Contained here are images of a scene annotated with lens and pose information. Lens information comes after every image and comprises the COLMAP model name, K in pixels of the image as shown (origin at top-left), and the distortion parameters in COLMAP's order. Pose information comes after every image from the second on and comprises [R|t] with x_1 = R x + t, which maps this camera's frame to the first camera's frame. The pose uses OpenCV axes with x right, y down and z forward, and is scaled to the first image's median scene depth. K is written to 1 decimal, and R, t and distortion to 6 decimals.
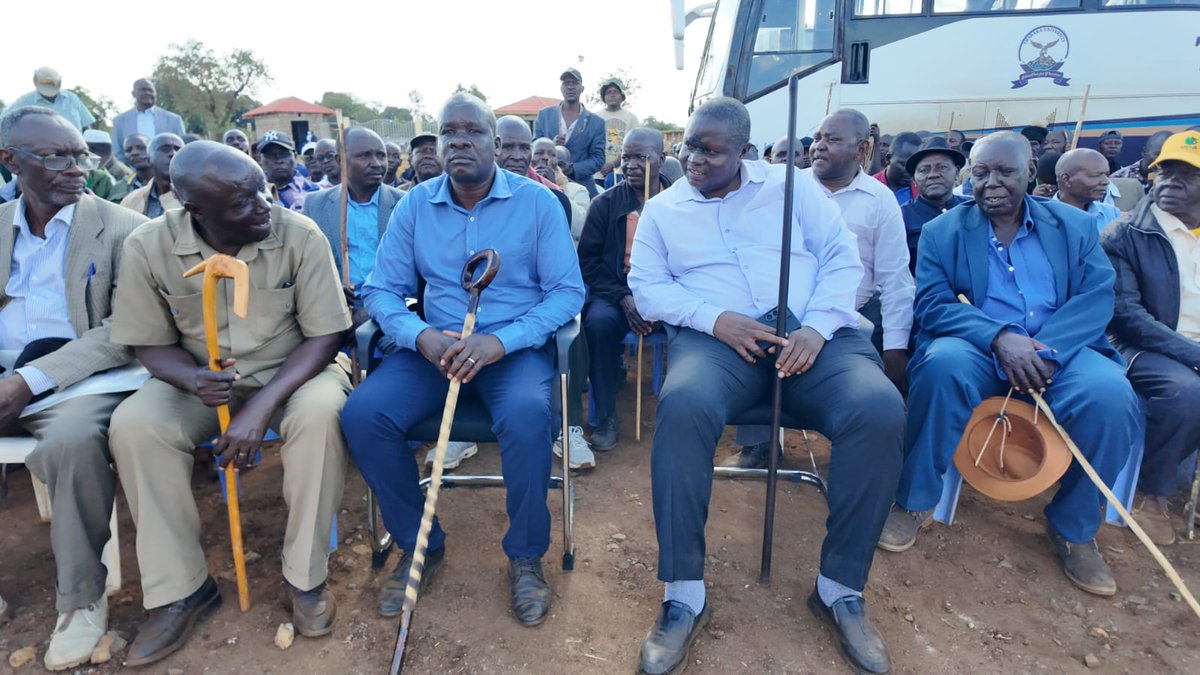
lens RADIAL K [[784.4, 0, 594.5], [0, 784.4, 334.3], [0, 0, 1]] dist [0.026501, 0.001046]
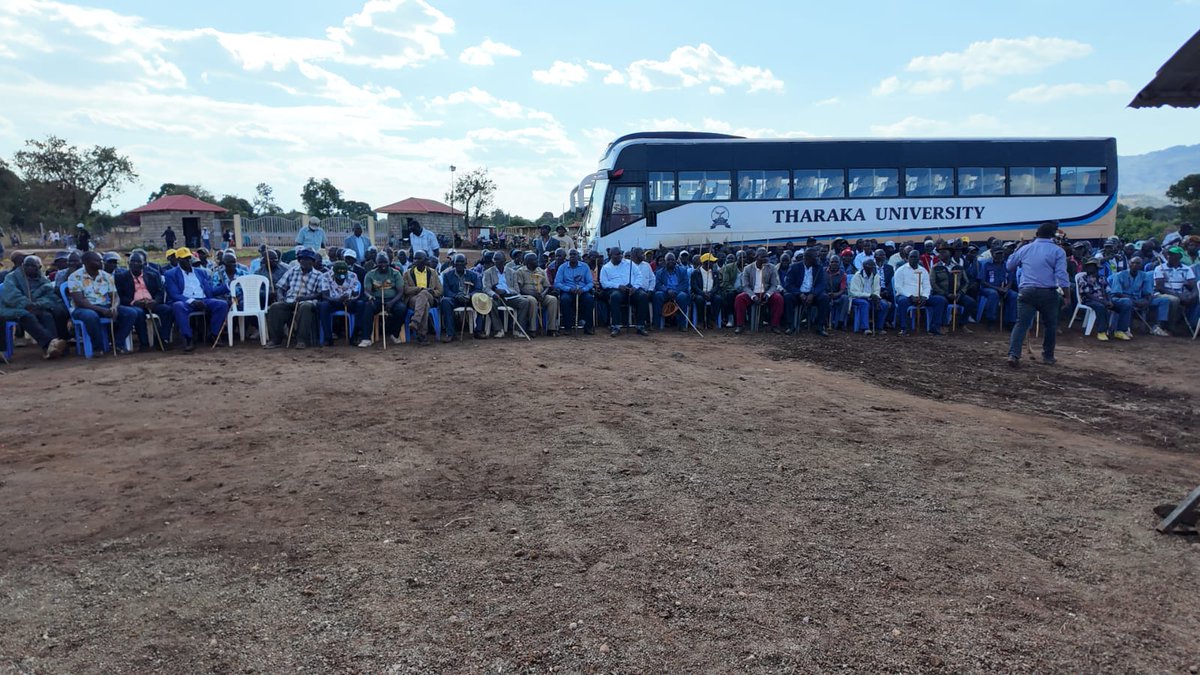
lens RADIAL K [[784.4, 0, 600.7], [0, 784.4, 337.9], [0, 0, 1]] dist [0.026501, 0.001046]
pose [[0.979092, -0.026907, 0.201632, -0.349306], [0.048063, 0.993748, -0.100774, 0.284303], [-0.197659, 0.108358, 0.974263, -1.386171]]
